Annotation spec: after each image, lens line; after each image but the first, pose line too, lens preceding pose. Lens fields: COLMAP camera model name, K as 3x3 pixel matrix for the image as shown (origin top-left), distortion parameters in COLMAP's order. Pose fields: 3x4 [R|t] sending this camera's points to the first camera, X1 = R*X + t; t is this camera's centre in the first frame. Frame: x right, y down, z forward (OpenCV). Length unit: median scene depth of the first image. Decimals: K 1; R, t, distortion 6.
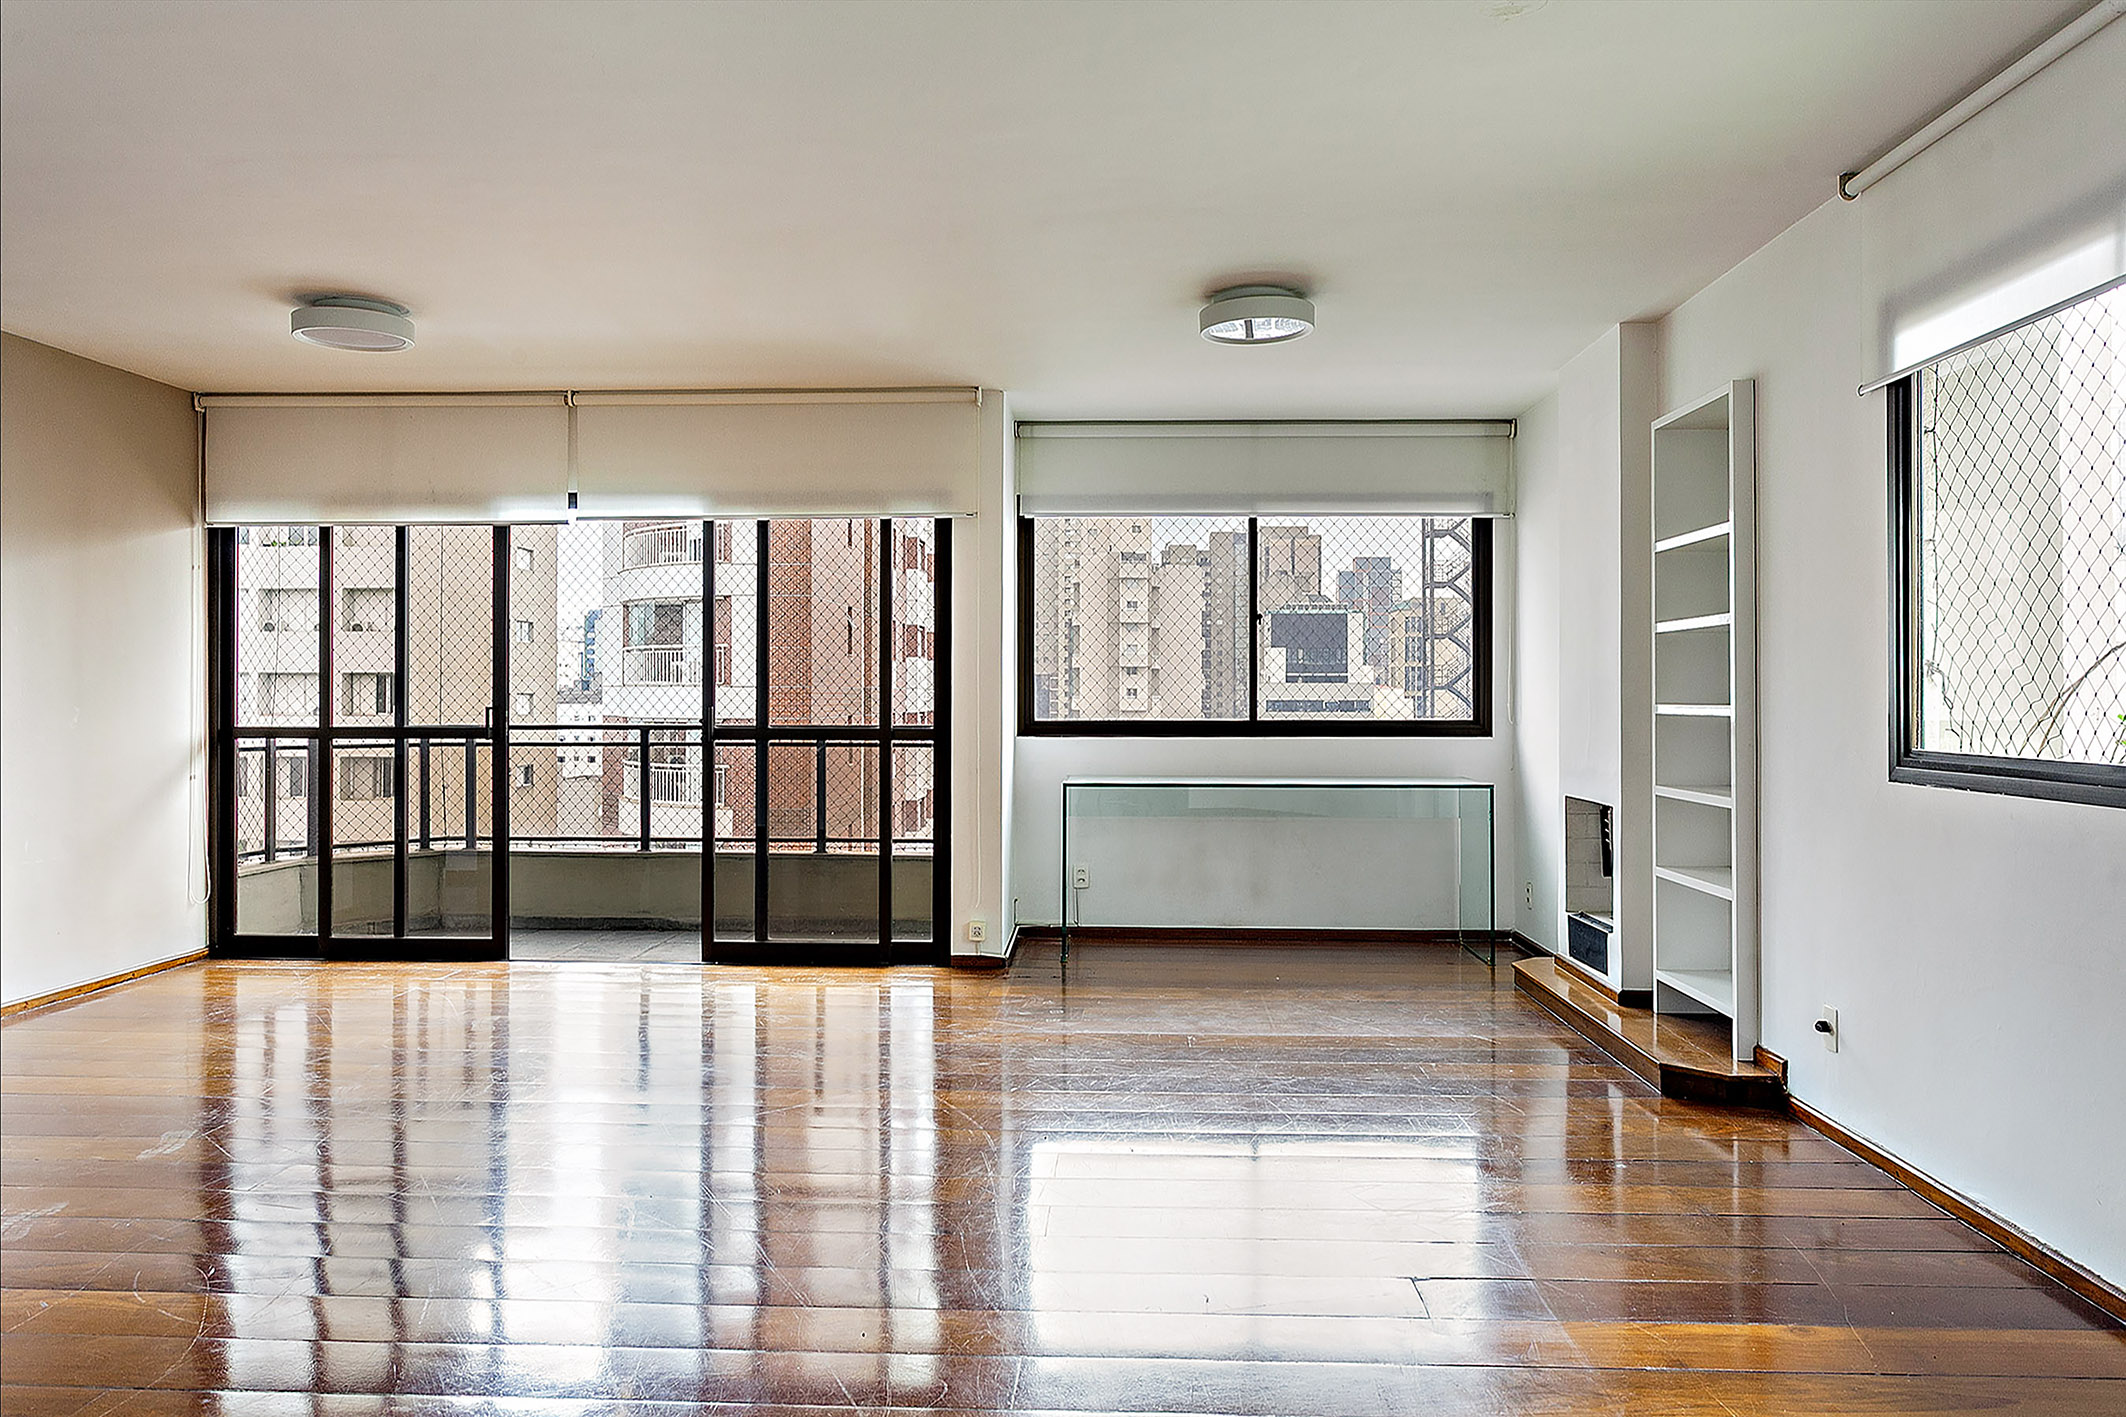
lens RADIAL K [[1462.3, 0, 1063.0], [0, 1462.3, 708.5], [0, 0, 1]] dist [0.005165, 0.001754]
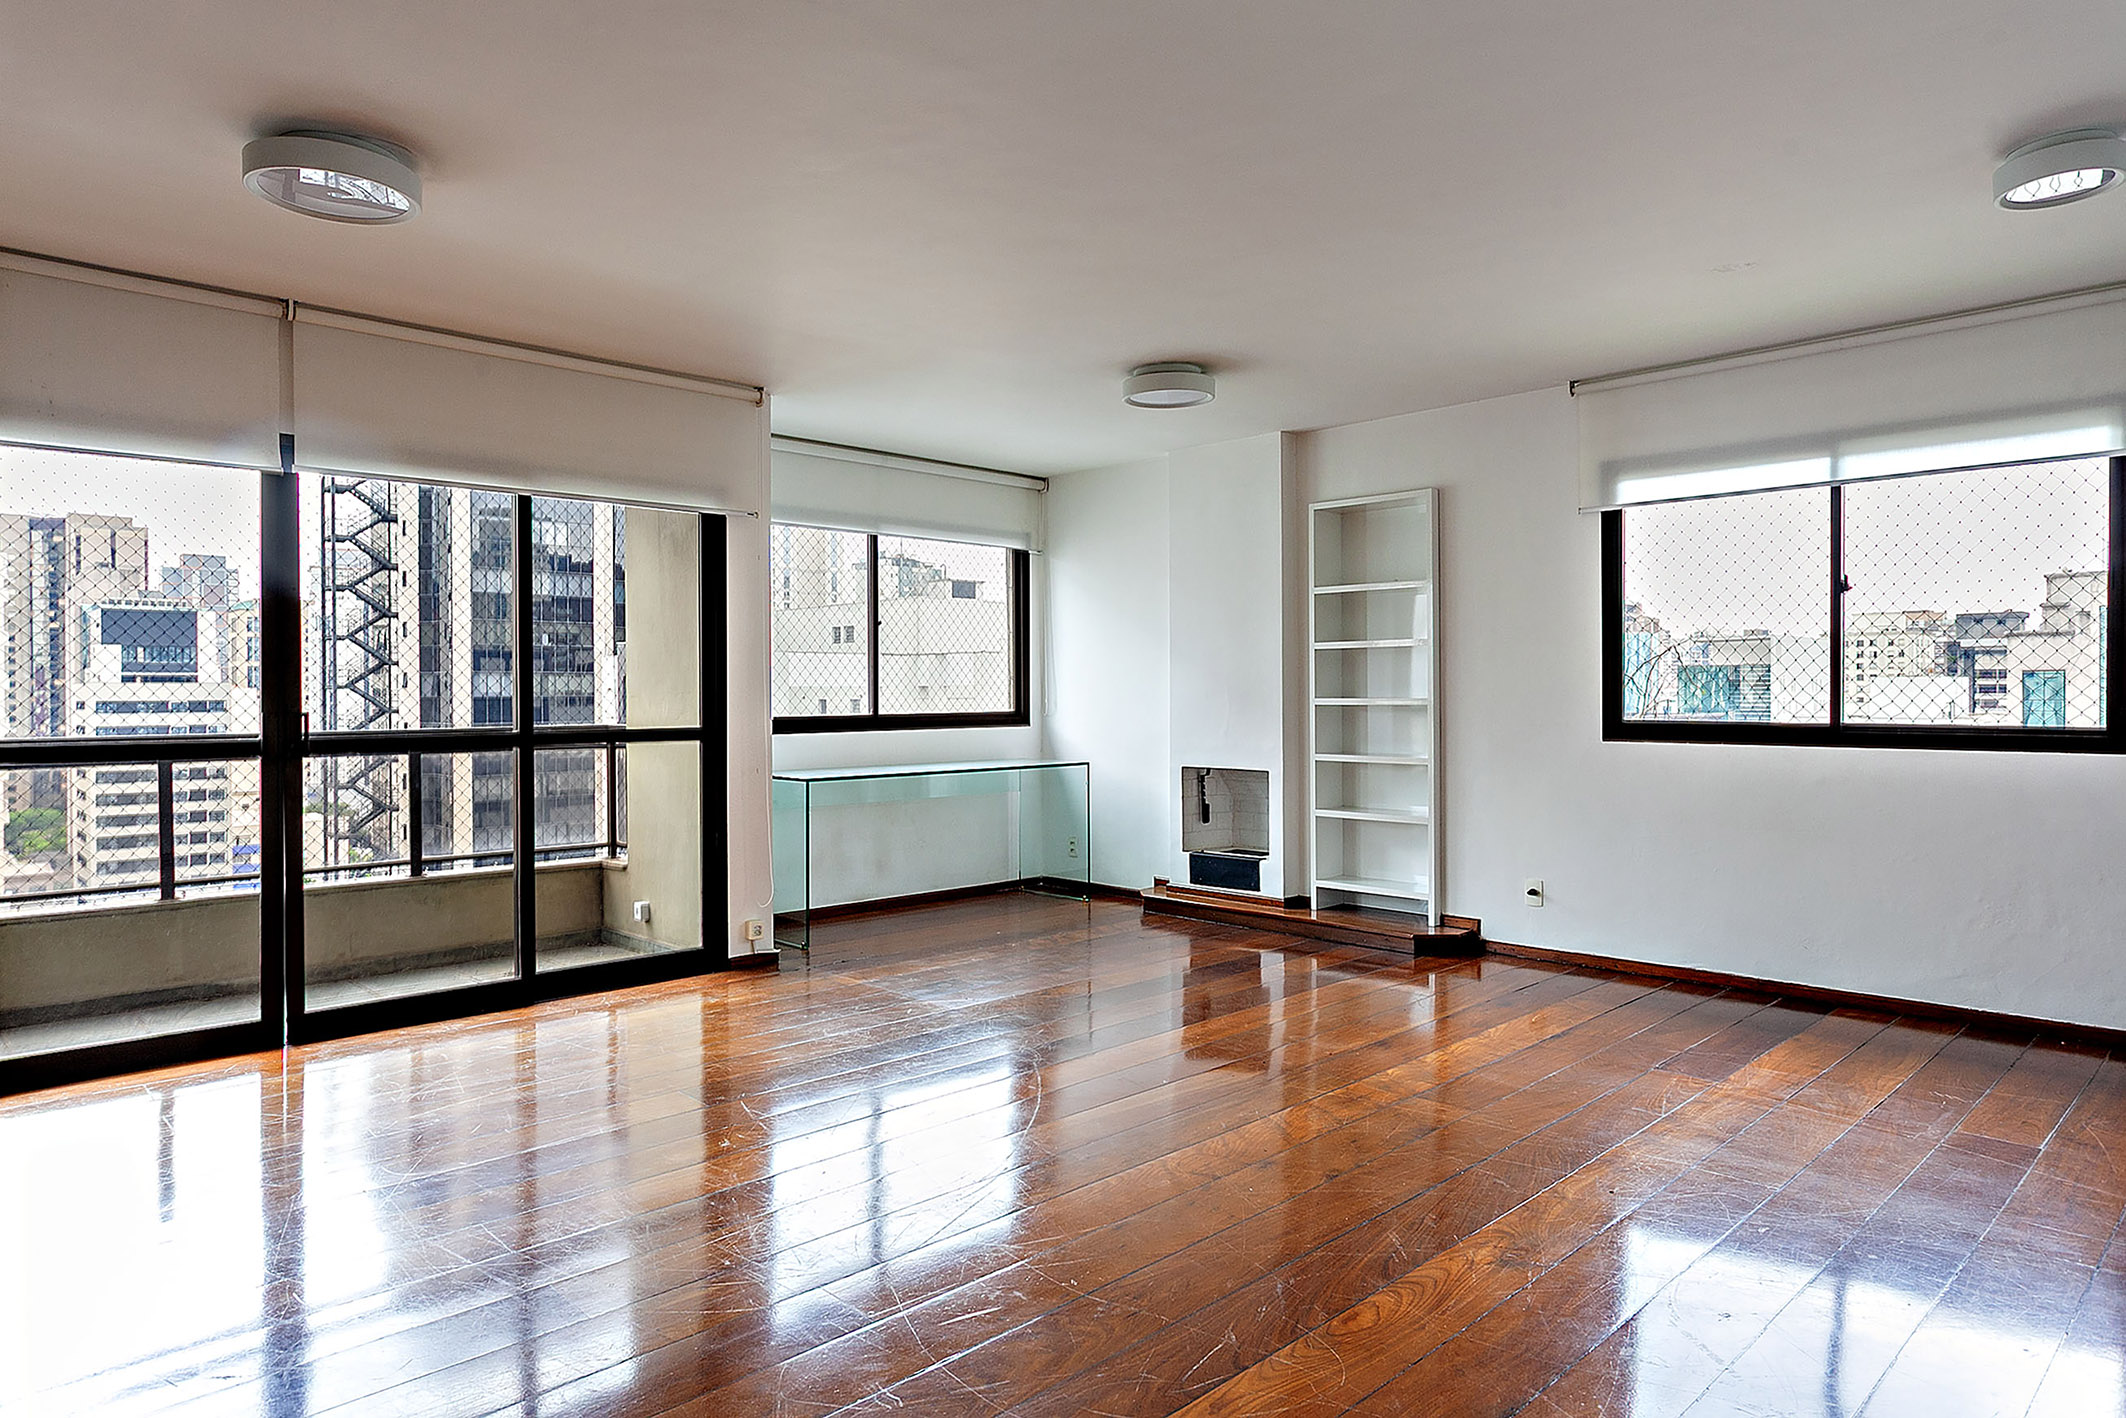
lens RADIAL K [[1263.5, 0, 1063.0], [0, 1263.5, 709.0], [0, 0, 1]] dist [-0.006773, -0.001139]
pose [[0.687847, -0.012796, 0.725743, -0.489586], [0.010949, 0.999914, 0.007254, -0.002774], [-0.725773, 0.002956, 0.687927, 0.227512]]
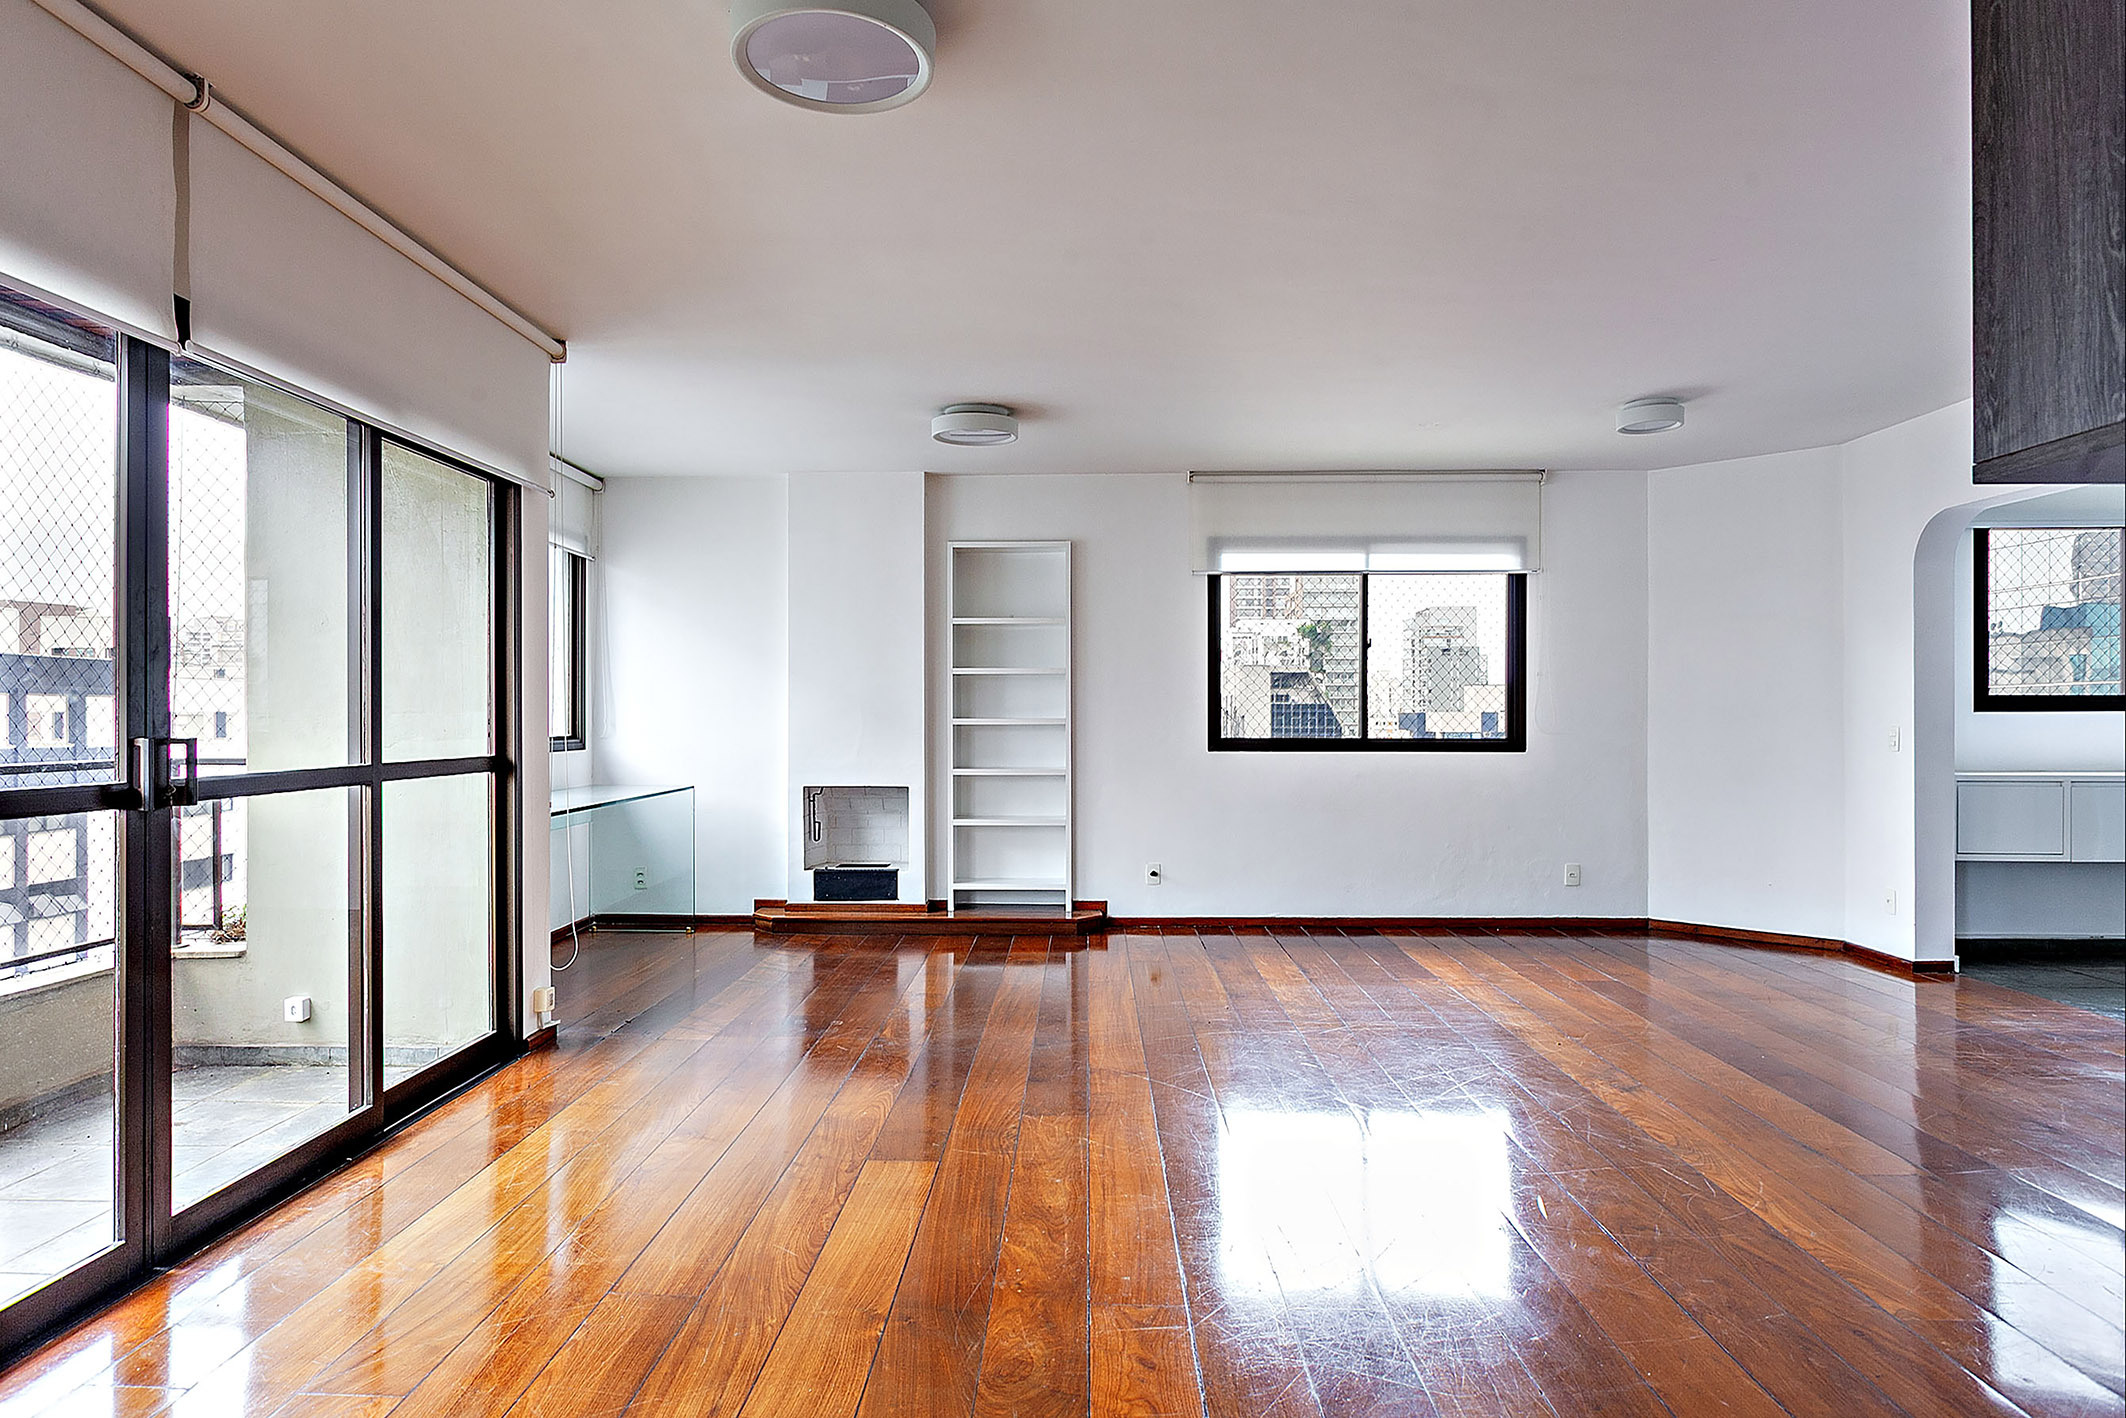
lens RADIAL K [[1168.6, 0, 1063.0], [0, 1168.6, 709.0], [0, 0, 1]] dist [-0.042863, -0.000534]
pose [[0.008946, -0.000917, 0.999960, -0.626383], [0.006464, 0.999979, 0.000860, -0.009245], [-0.999939, 0.006456, 0.008951, 0.621268]]
